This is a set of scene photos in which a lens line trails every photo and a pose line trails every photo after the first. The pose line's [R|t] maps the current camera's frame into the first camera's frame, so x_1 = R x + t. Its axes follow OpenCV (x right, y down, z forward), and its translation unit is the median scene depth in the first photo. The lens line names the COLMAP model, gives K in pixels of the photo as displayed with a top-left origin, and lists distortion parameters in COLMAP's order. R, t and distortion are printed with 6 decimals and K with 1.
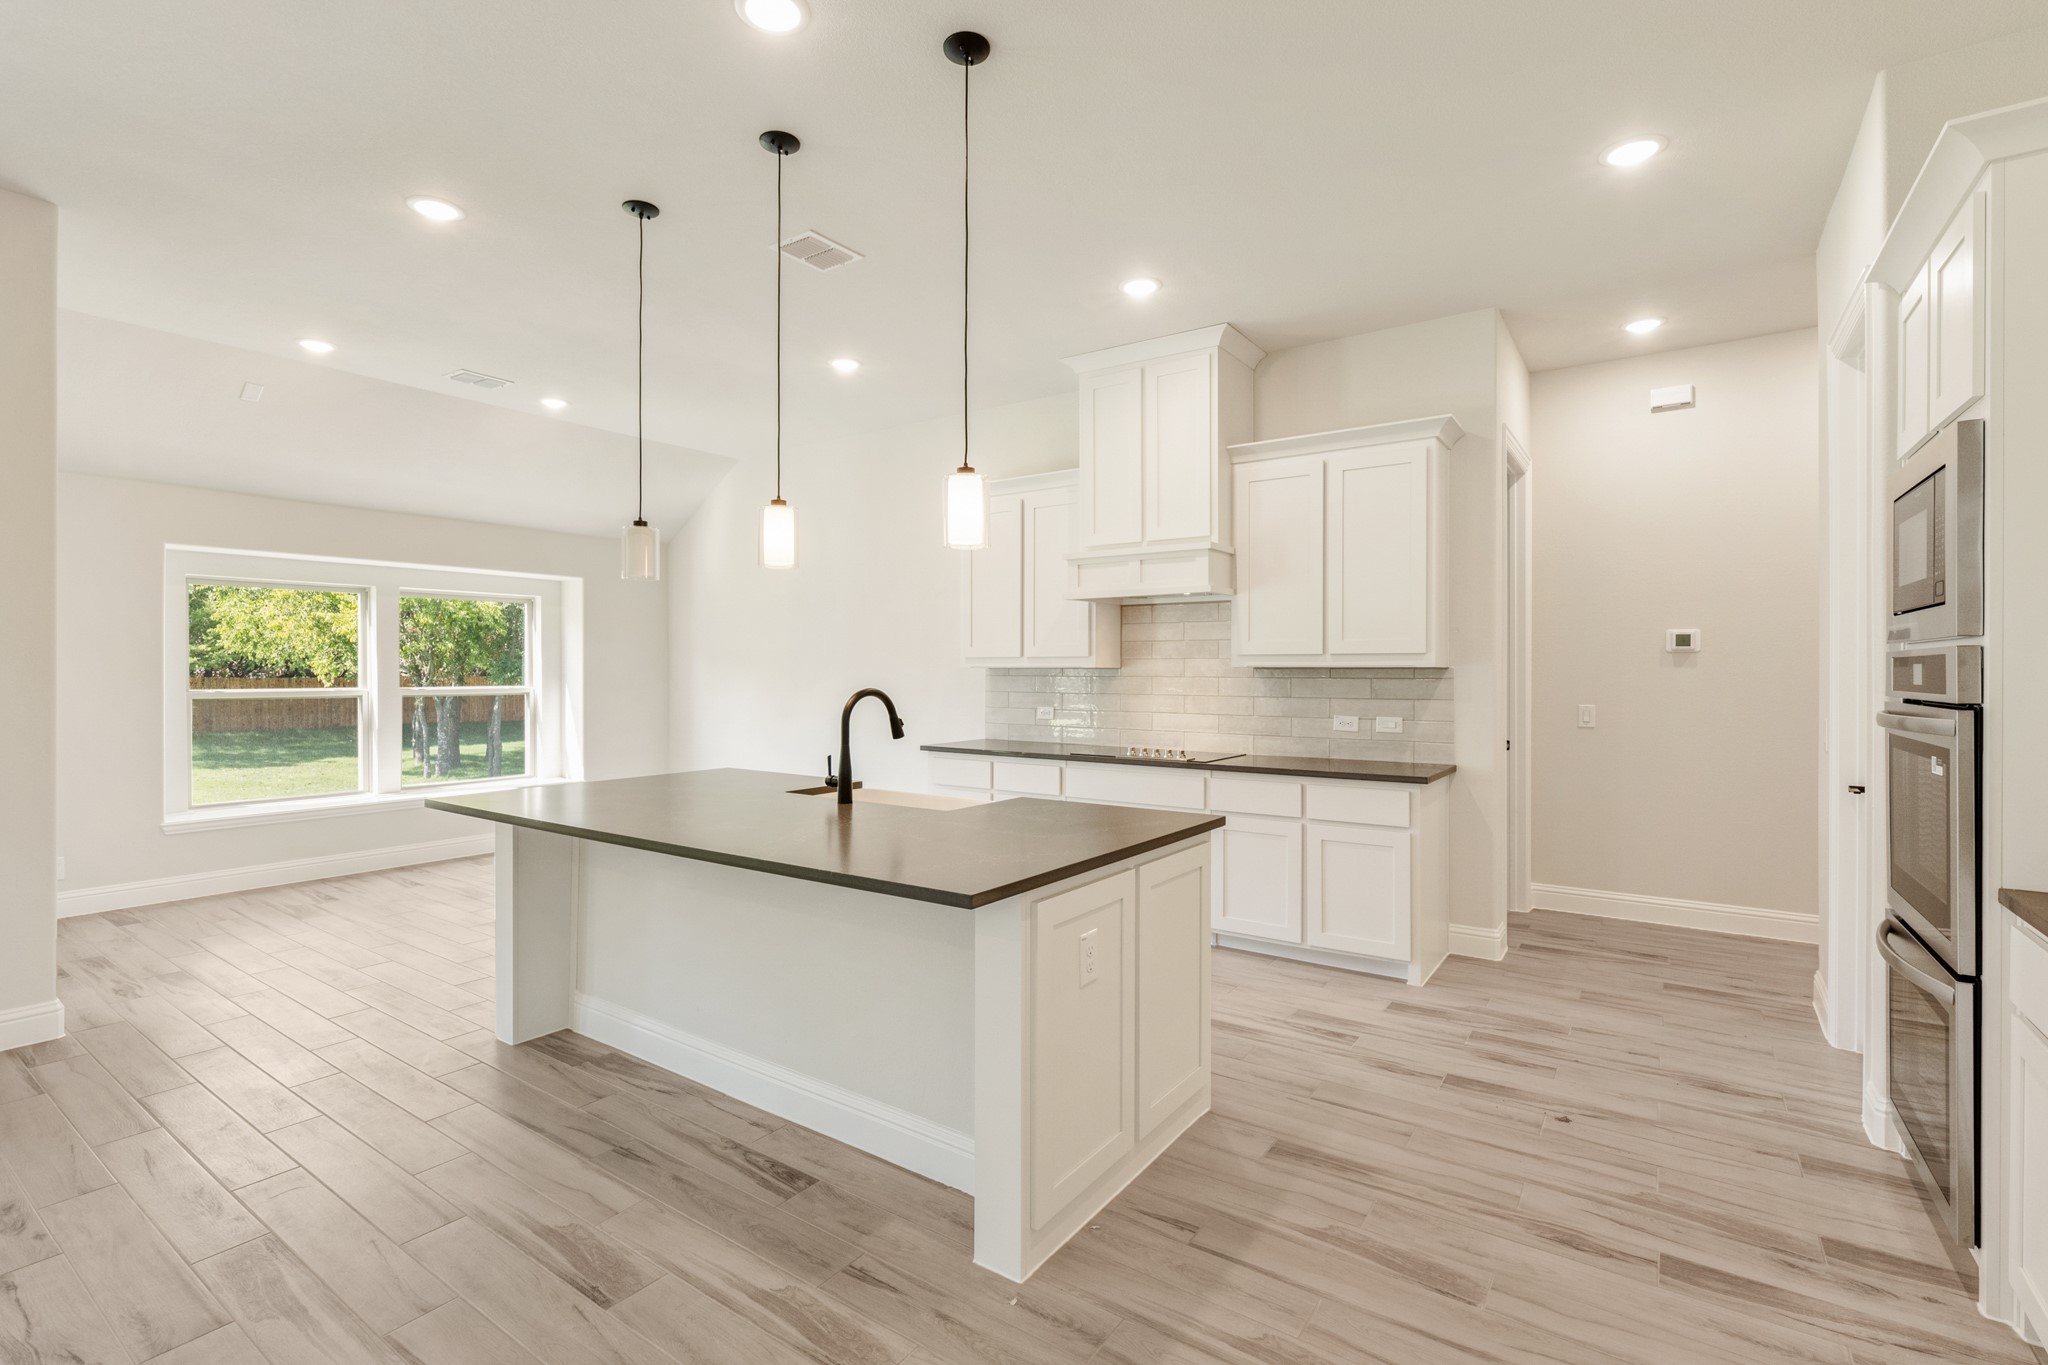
lens RADIAL K [[925.3, 0, 1022.3], [0, 925.3, 667.9], [0, 0, 1]] dist [-0.000860, -0.000425]
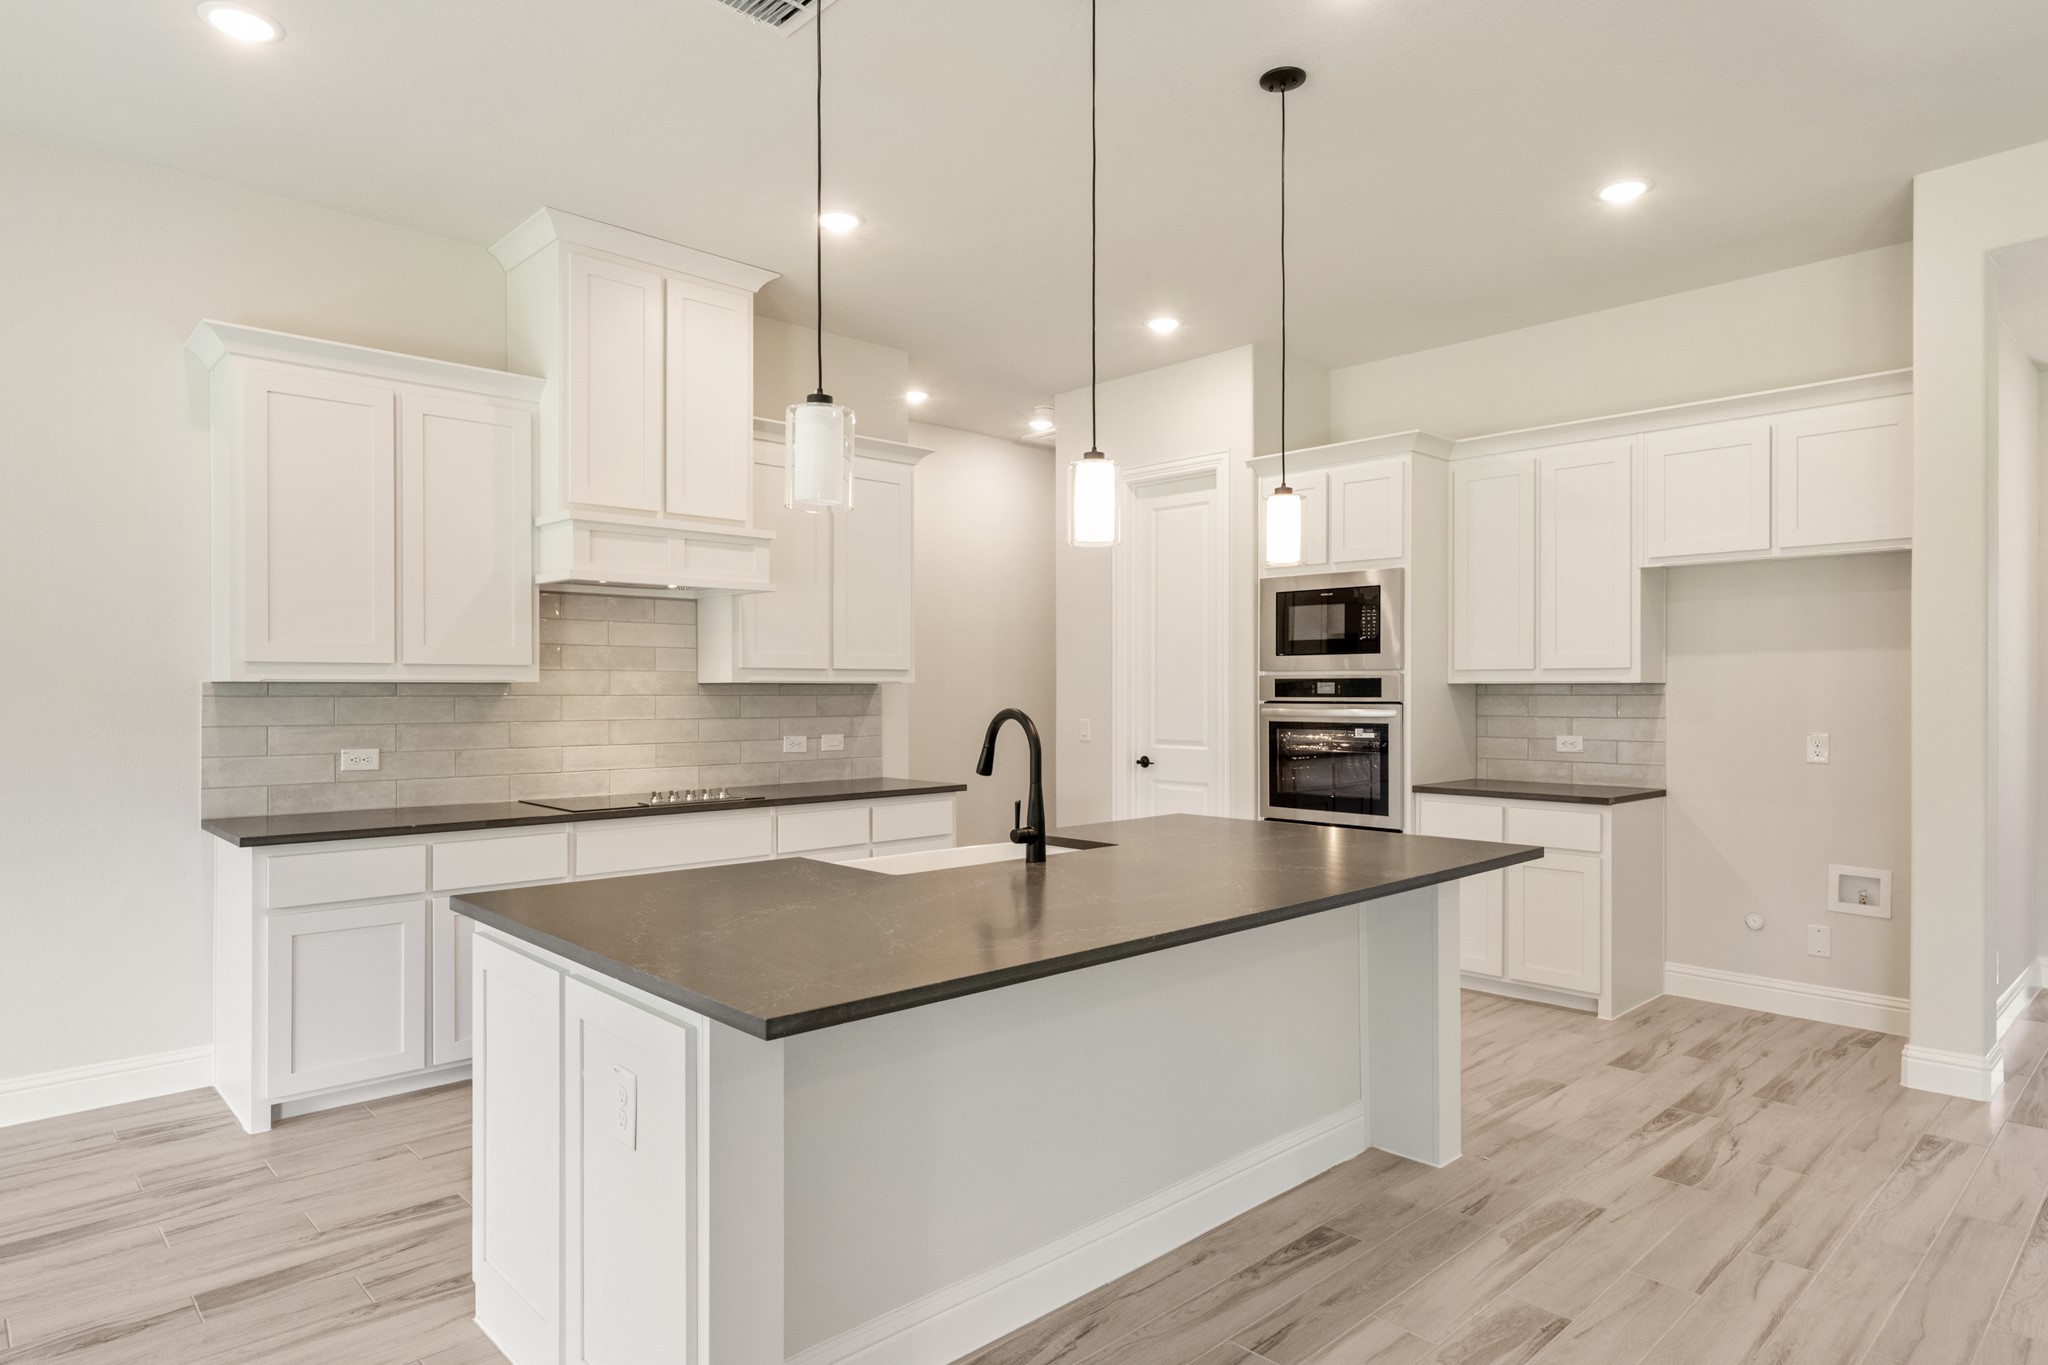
lens RADIAL K [[1165.9, 0, 1015.6], [0, 1165.9, 690.0], [0, 0, 1]] dist [-0.002788, 0.000407]
pose [[0.209968, -0.001534, 0.977707, -0.779466], [-0.001089, 0.999998, 0.001803, 0.003940], [-0.977708, -0.001444, 0.209966, 0.570846]]
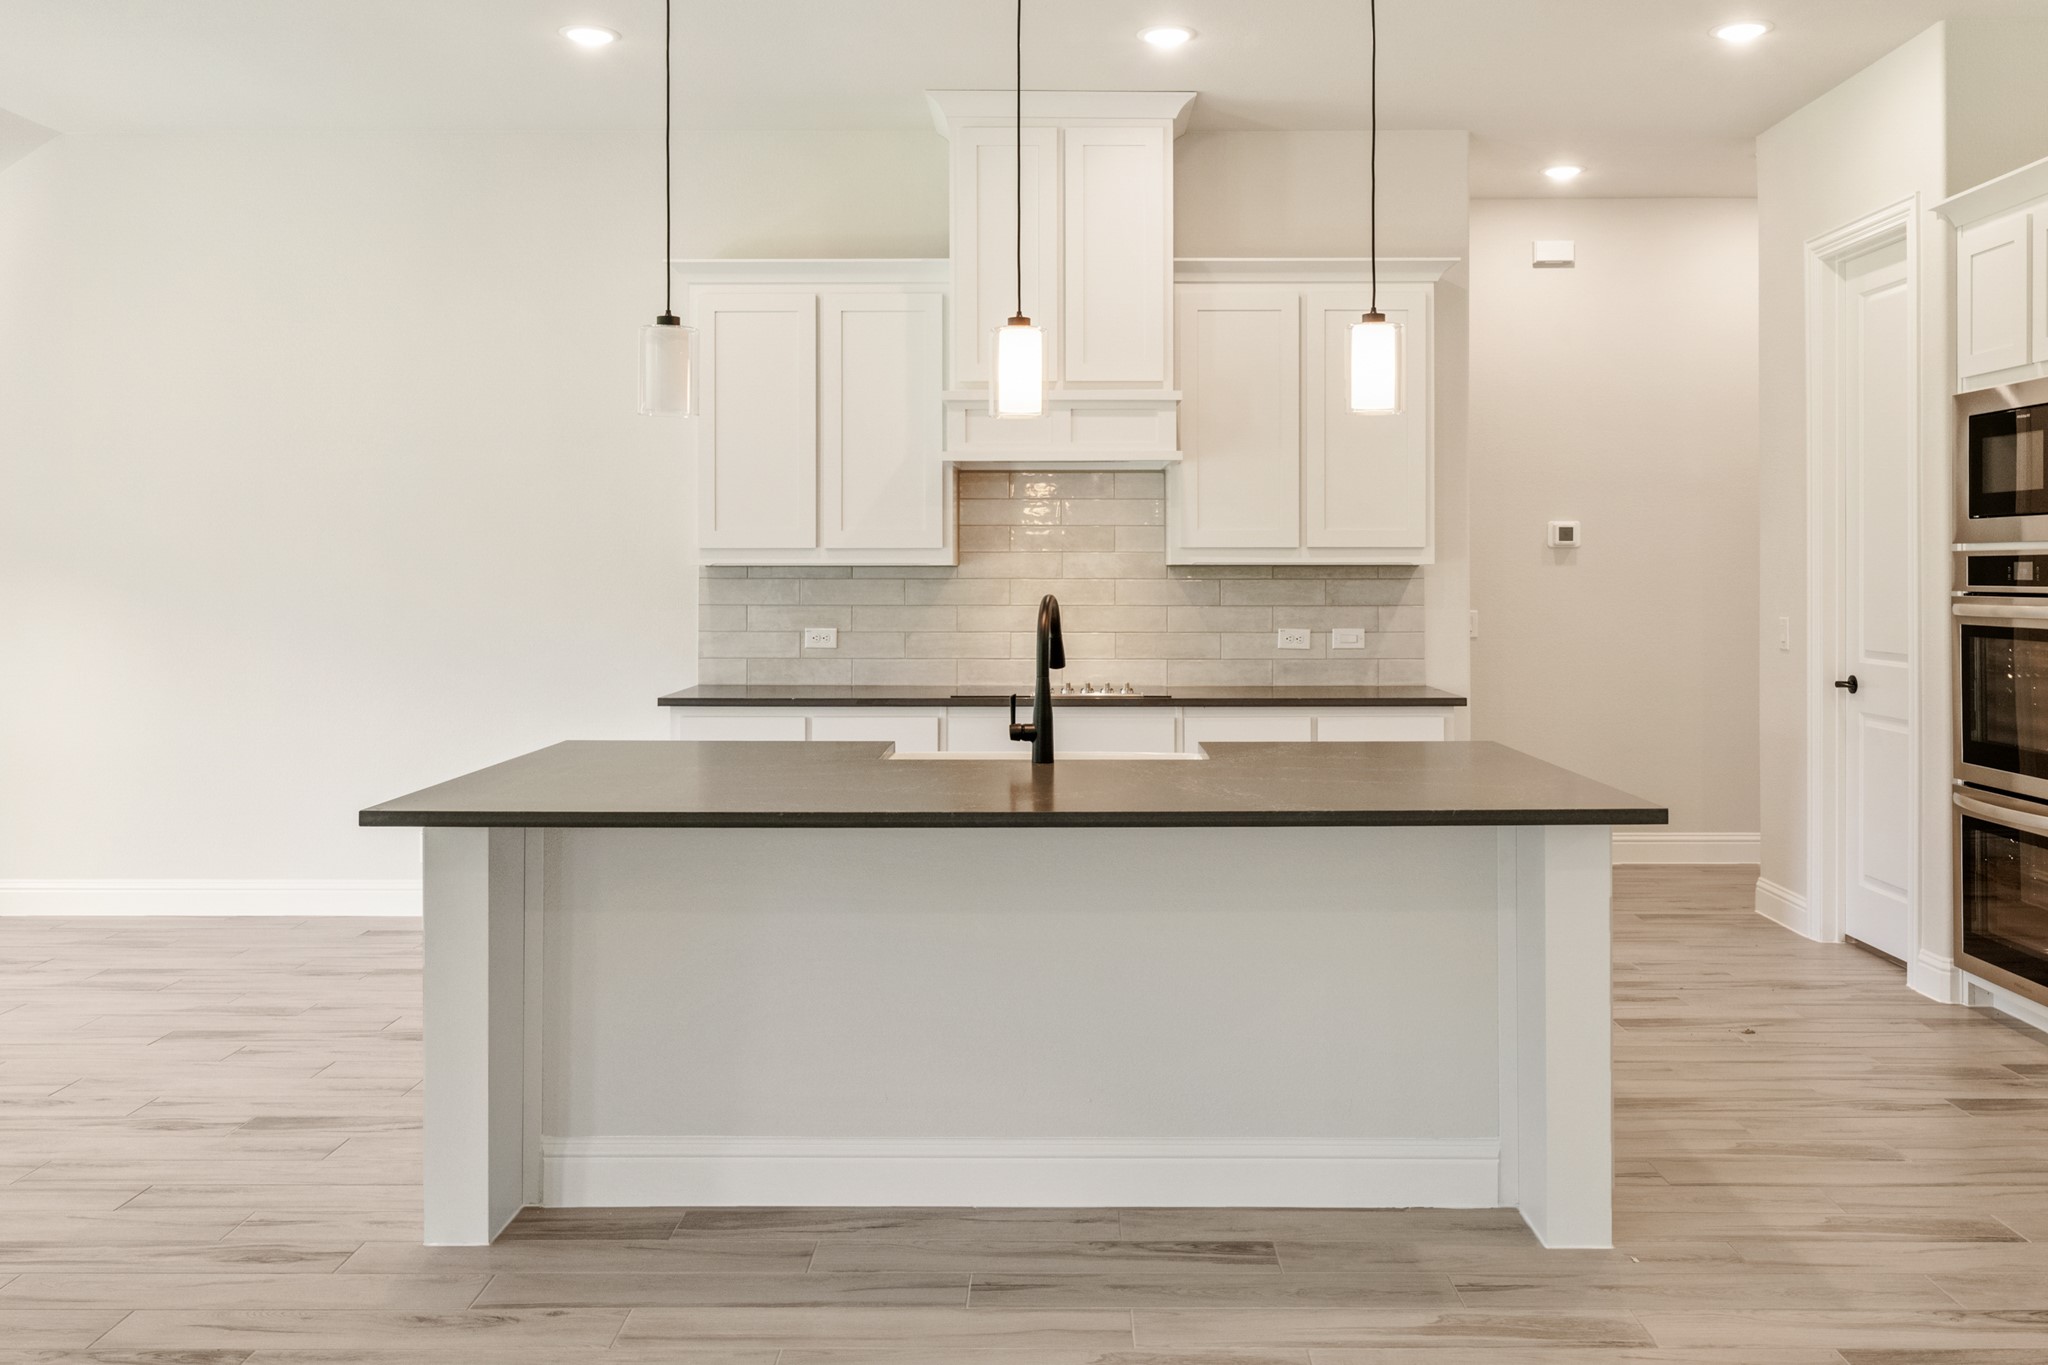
lens RADIAL K [[1655.0, 0, 1063.1], [0, 1655.0, 558.3], [0, 0, 1]] dist [-0.006896, 0.008593]
pose [[0.822075, 0.002769, 0.569372, -0.610975], [-0.000033, 0.999988, -0.004815, 0.000630], [-0.569379, 0.003939, 0.822066, -0.009453]]
